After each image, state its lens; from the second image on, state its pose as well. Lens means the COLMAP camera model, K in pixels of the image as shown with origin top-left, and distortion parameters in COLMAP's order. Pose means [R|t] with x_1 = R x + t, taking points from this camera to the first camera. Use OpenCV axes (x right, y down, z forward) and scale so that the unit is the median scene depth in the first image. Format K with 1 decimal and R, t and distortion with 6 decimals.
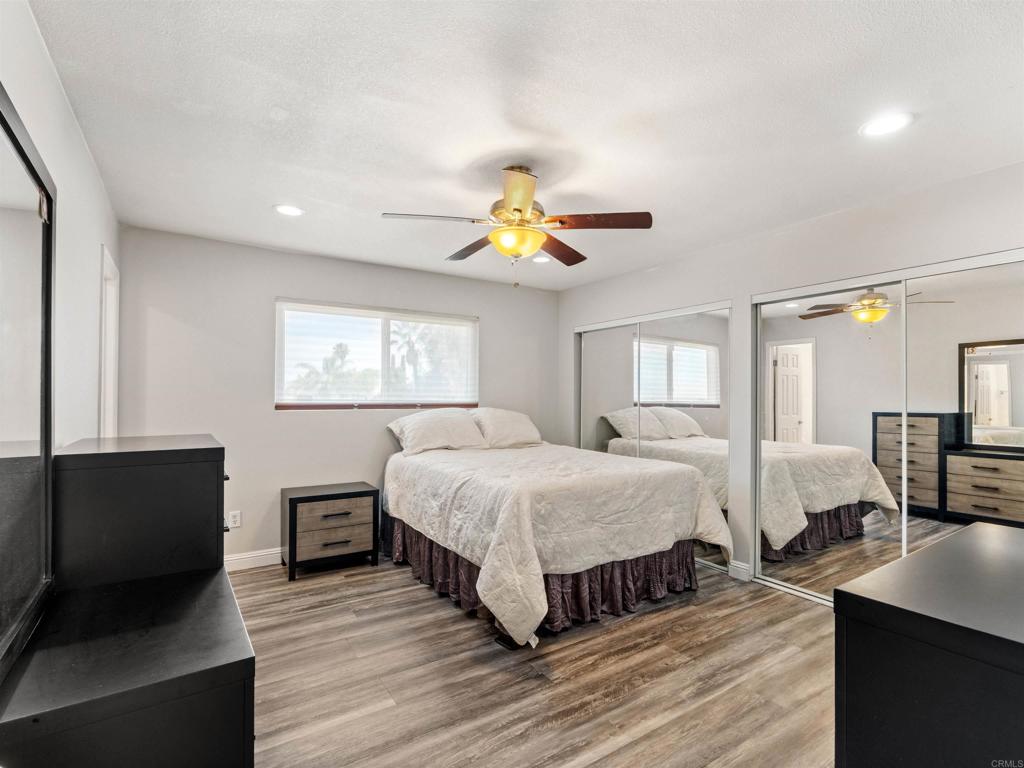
lens RADIAL K [[489.0, 0, 510.5], [0, 489.0, 393.4], [0, 0, 1]] dist [-0.003443, -0.001590]
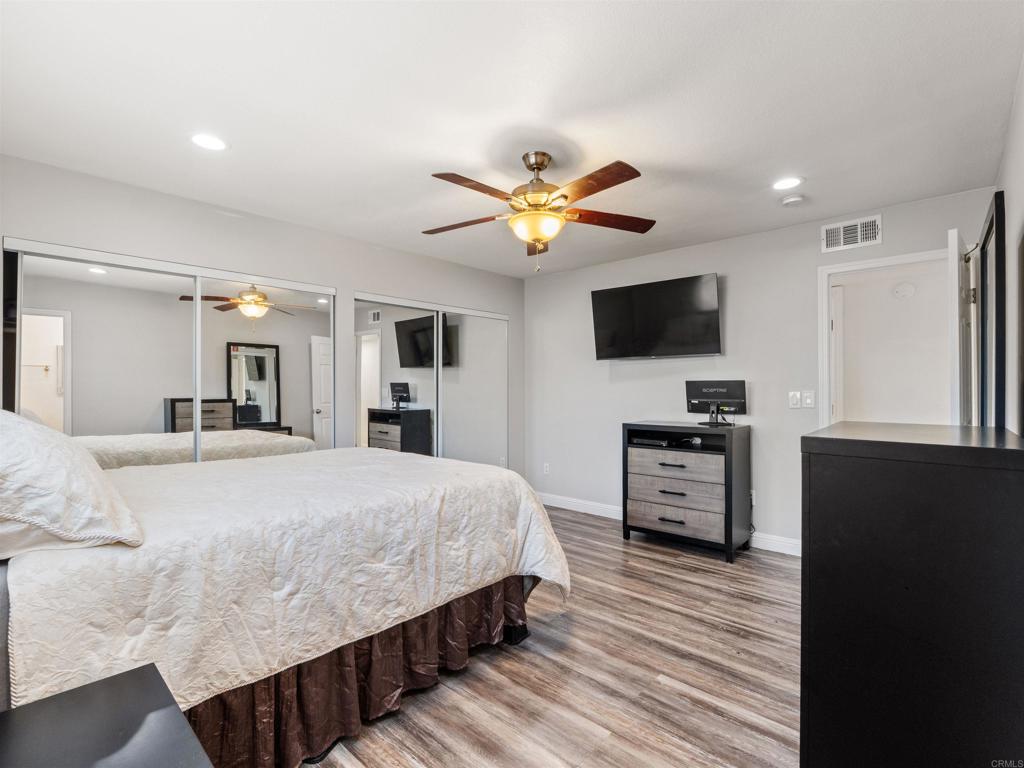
lens RADIAL K [[489.0, 0, 510.4], [0, 489.0, 387.4], [0, 0, 1]] dist [-0.003443, -0.001590]
pose [[-0.255956, 0.009424, 0.966643, -0.863630], [-0.009245, 0.999883, -0.012196, 0.039164], [-0.966644, -0.012058, -0.255839, 1.186426]]
